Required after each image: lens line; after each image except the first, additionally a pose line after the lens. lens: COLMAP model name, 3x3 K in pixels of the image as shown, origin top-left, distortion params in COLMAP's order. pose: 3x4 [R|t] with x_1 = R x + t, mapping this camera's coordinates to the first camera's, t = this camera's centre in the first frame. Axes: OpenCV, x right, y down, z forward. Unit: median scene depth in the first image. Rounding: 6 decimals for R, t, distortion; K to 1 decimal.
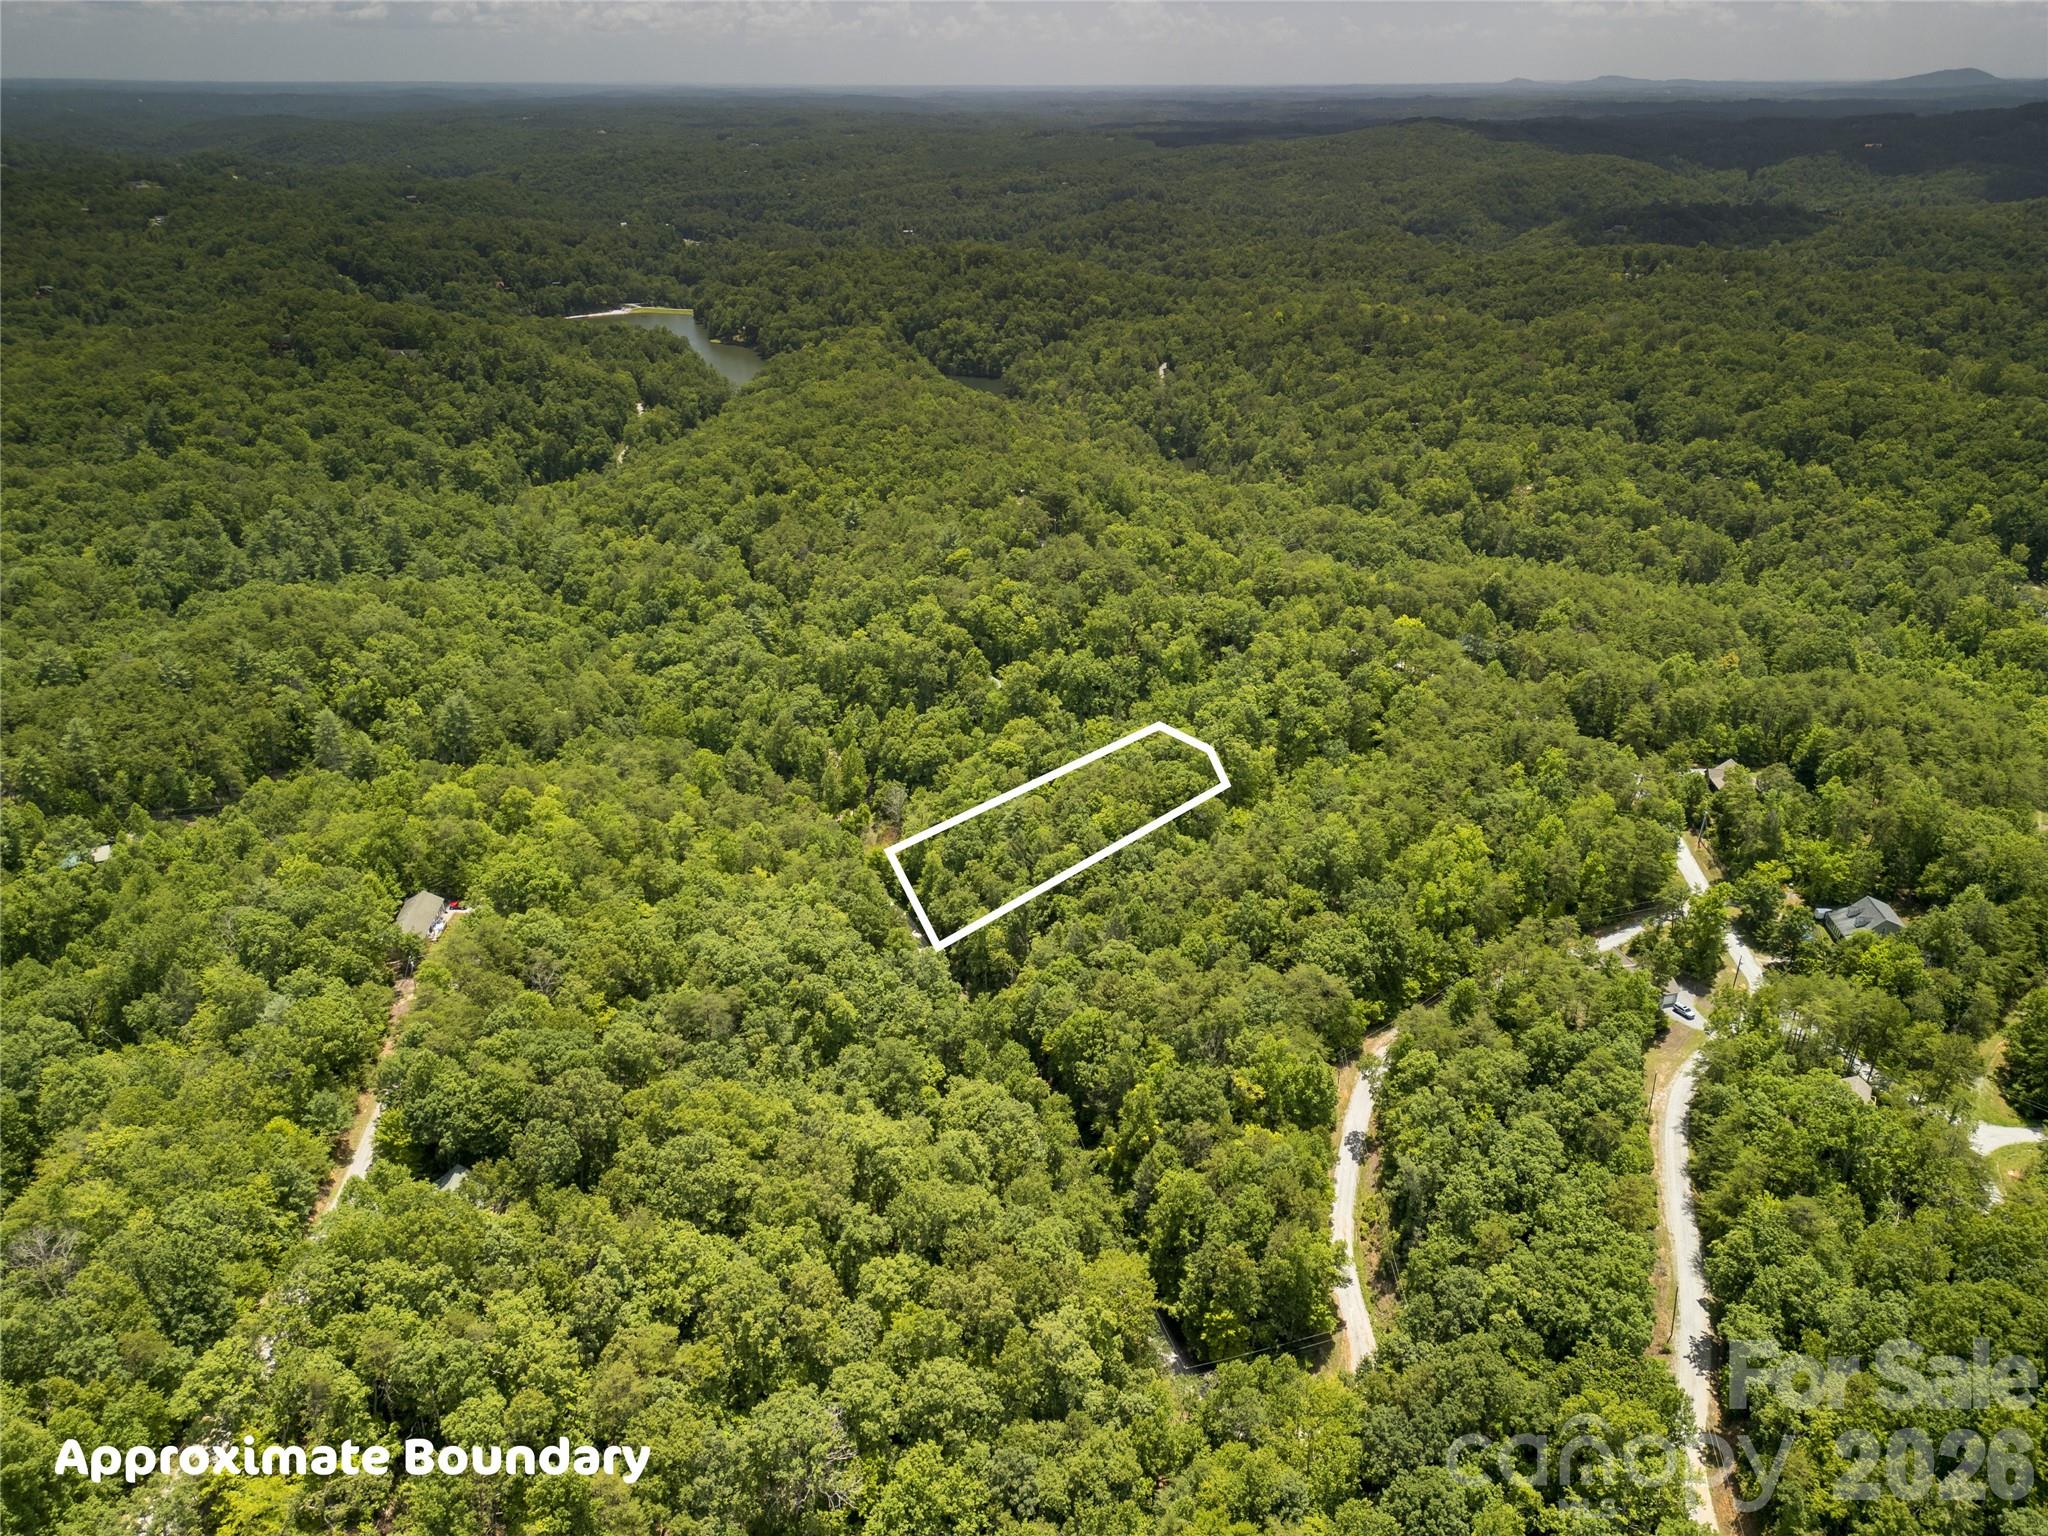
lens RADIAL K [[1443.3, 0, 1024.0], [0, 1443.3, 768.0], [0, 0, 1]] dist [0.091516, -0.101111]
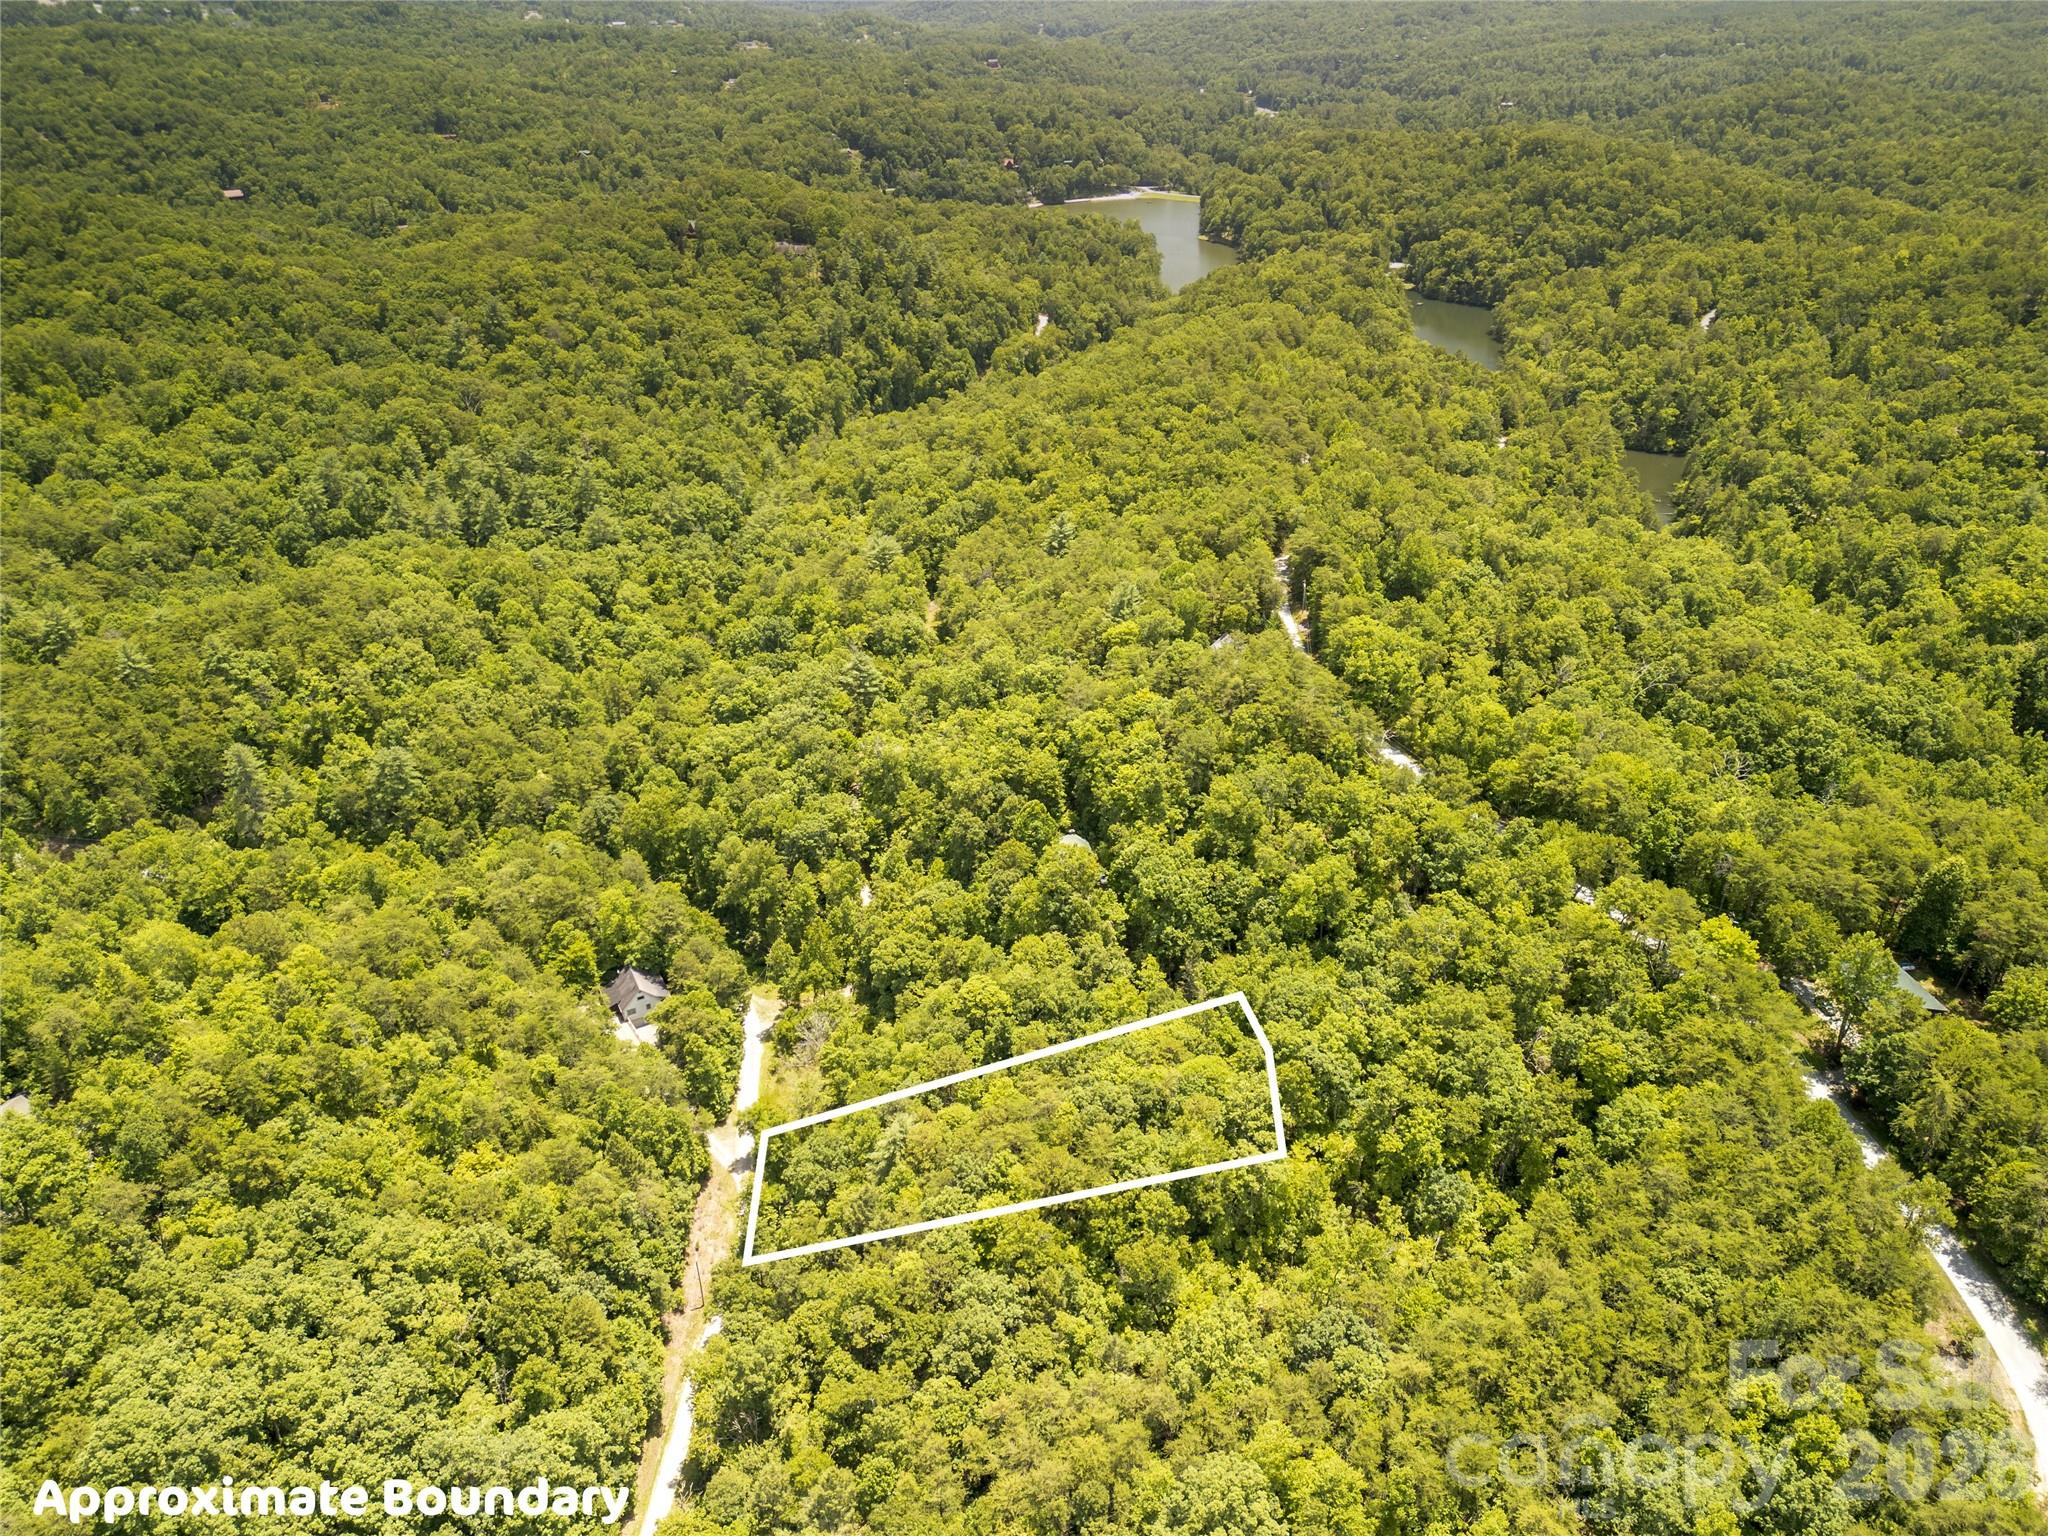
lens RADIAL K [[1443.3, 0, 1024.0], [0, 1443.3, 768.0], [0, 0, 1]] dist [0.091516, -0.101111]
pose [[0.912108, 0.190352, -0.363077, 0.108952], [-0.160170, 0.980737, 0.111803, -0.092721], [0.377365, -0.043822, 0.925027, 0.200868]]
